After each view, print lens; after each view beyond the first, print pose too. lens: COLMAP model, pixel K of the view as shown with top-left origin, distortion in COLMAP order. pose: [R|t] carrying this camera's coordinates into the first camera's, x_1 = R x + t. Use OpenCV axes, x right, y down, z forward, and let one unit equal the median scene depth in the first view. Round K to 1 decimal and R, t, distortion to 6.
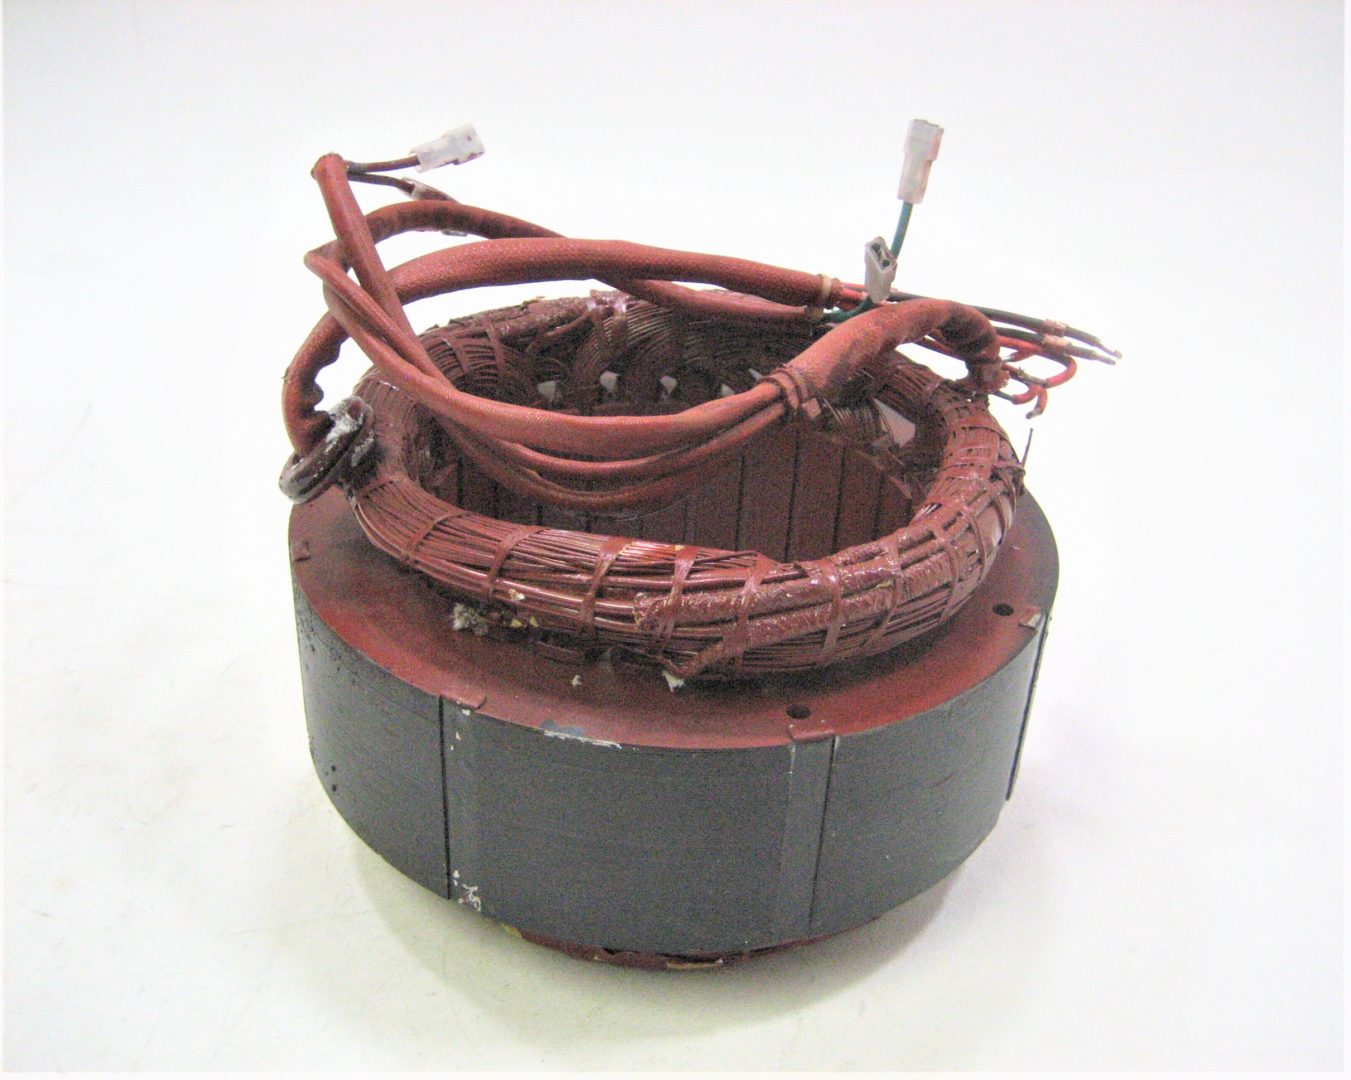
lens RADIAL K [[1449.9, 0, 680.4], [0, 1449.9, 537.9], [0, 0, 1]] dist [-0.147039, 0.000000]
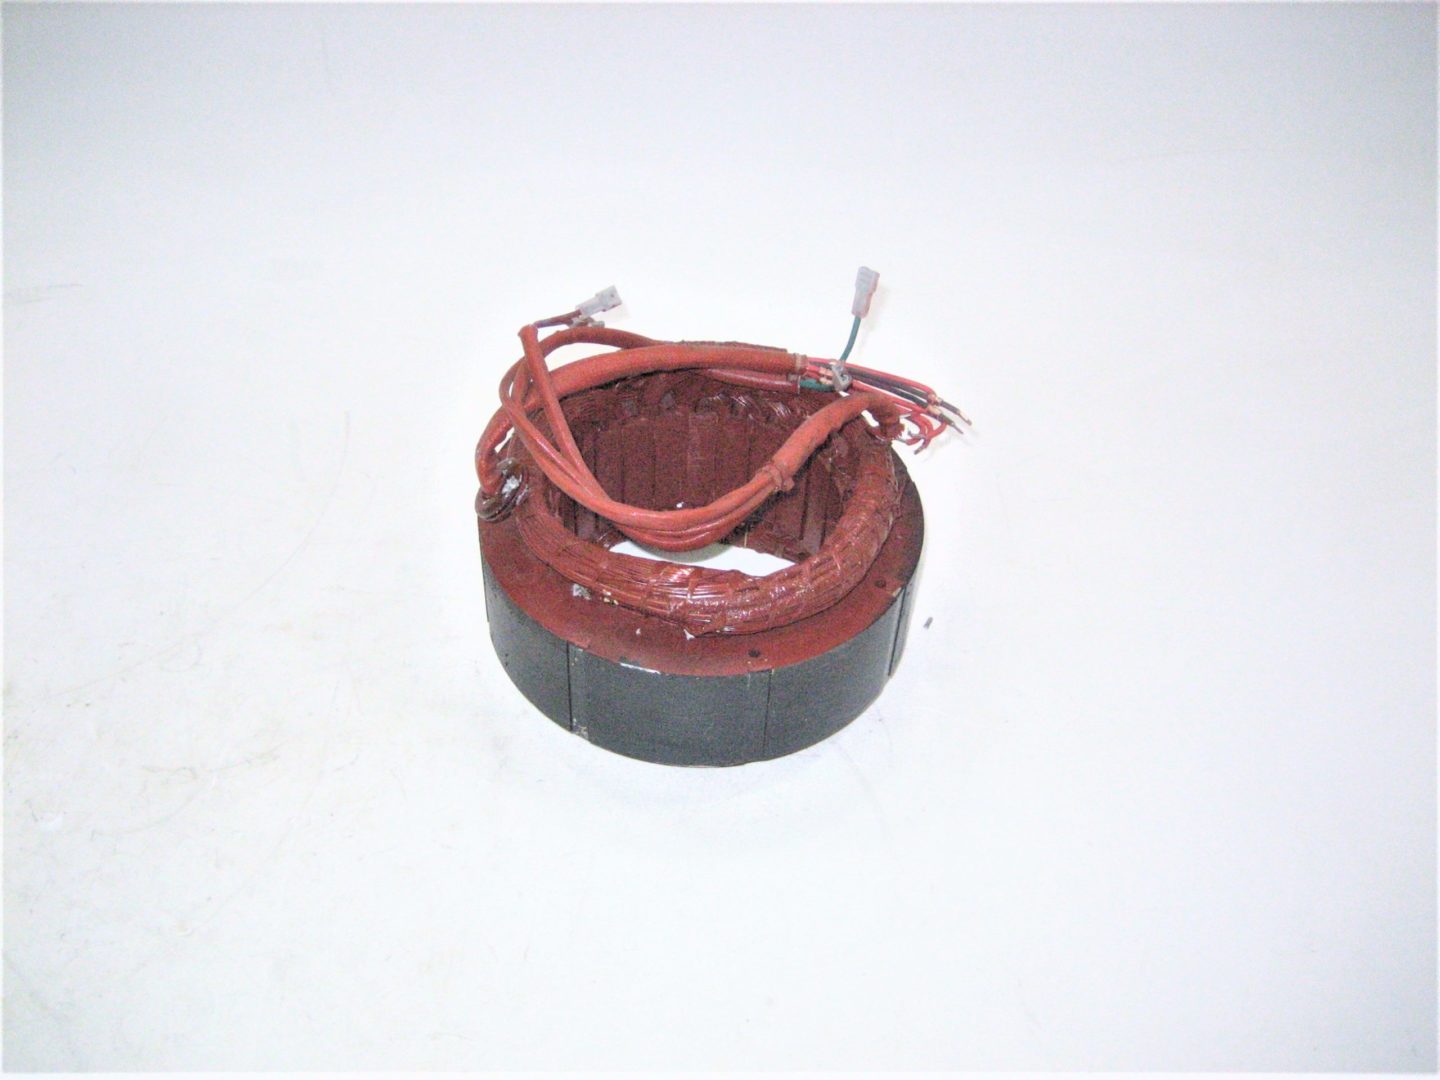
lens RADIAL K [[1461.8, 0, 716.7], [0, 1461.8, 541.8], [0, 0, 1]] dist [-0.116686, 0.000000]
pose [[0.998565, 0.027614, -0.045886, 0.110545], [-0.015316, 0.968279, 0.249401, -0.474450], [0.051317, -0.248341, 0.967313, -0.783910]]
